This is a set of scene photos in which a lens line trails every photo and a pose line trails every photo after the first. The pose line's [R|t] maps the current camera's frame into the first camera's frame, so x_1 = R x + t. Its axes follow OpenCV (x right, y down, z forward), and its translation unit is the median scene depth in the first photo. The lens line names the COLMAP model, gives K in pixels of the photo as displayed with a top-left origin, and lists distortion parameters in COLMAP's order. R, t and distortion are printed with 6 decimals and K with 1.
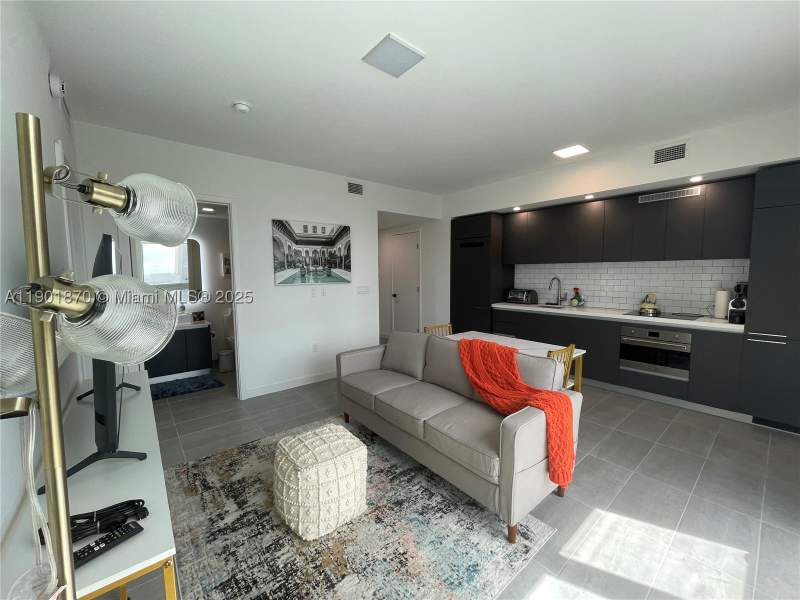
lens RADIAL K [[317.8, 0, 407.9], [0, 317.8, 299.8], [0, 0, 1]] dist [-0.000102, 0.000026]
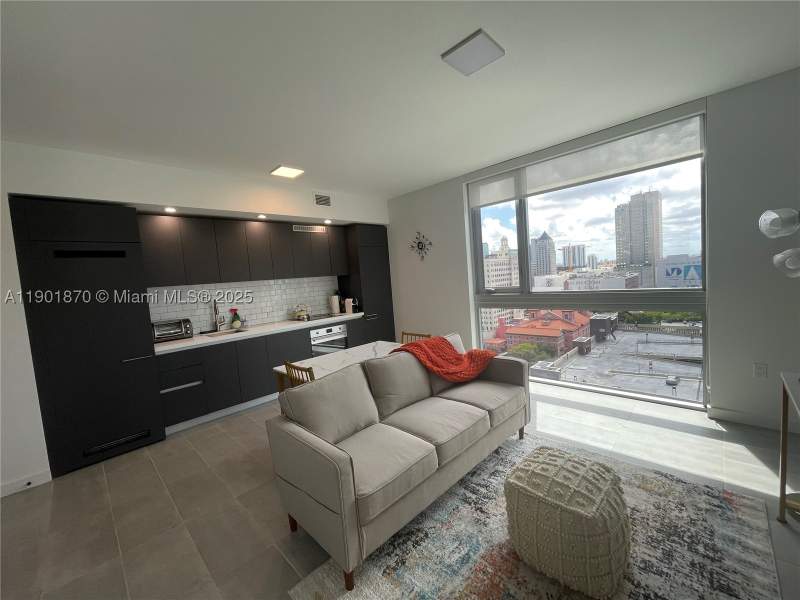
lens RADIAL K [[329.6, 0, 397.3], [0, 329.6, 292.8], [0, 0, 1]] dist [0.026080, -0.000101]
pose [[-0.075887, -0.037425, 0.996414, -0.532632], [0.167514, 0.984614, 0.049740, -0.059680], [-0.982945, 0.170688, -0.068450, 0.678591]]
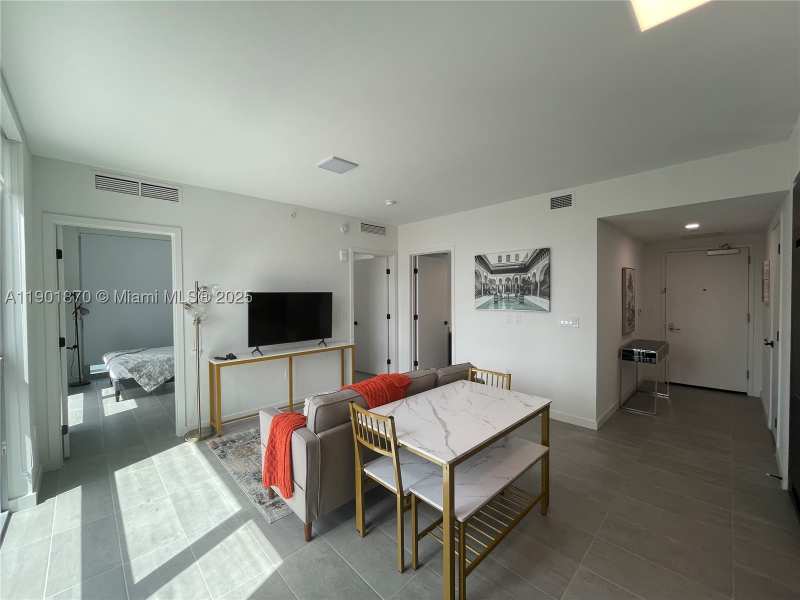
lens RADIAL K [[324.8, 0, 400.0], [0, 324.8, 300.0], [0, 0, 1]] dist [0.000028, 0.000009]
pose [[0.074079, 0.021320, -0.997024, 0.749965], [-0.082306, 0.996491, 0.015194, -0.072287], [0.993850, 0.080936, 0.075574, 0.584145]]
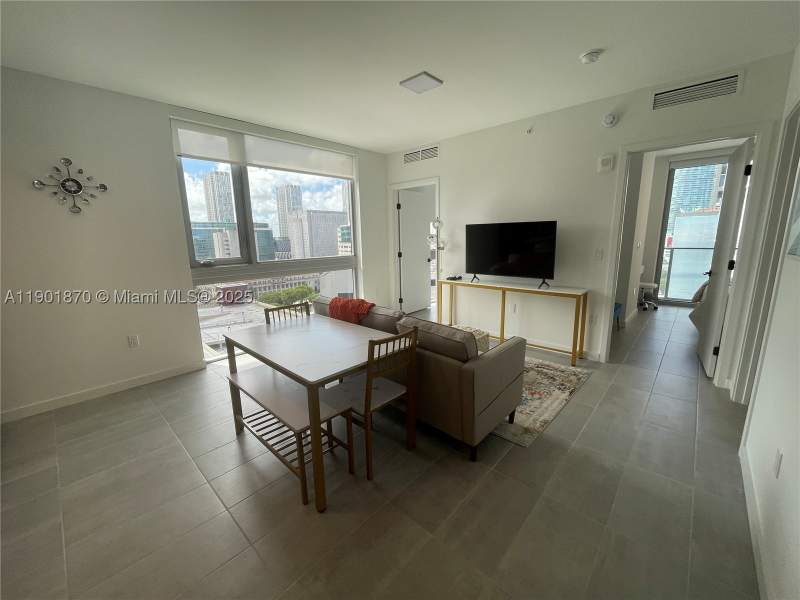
lens RADIAL K [[329.6, 0, 397.3], [0, 329.6, 292.8], [0, 0, 1]] dist [0.026080, -0.000101]
pose [[-0.991846, 0.047920, -0.118094, 0.139889], [0.014053, 0.962091, 0.272365, -0.127685], [0.126669, 0.268484, -0.954919, 1.288169]]
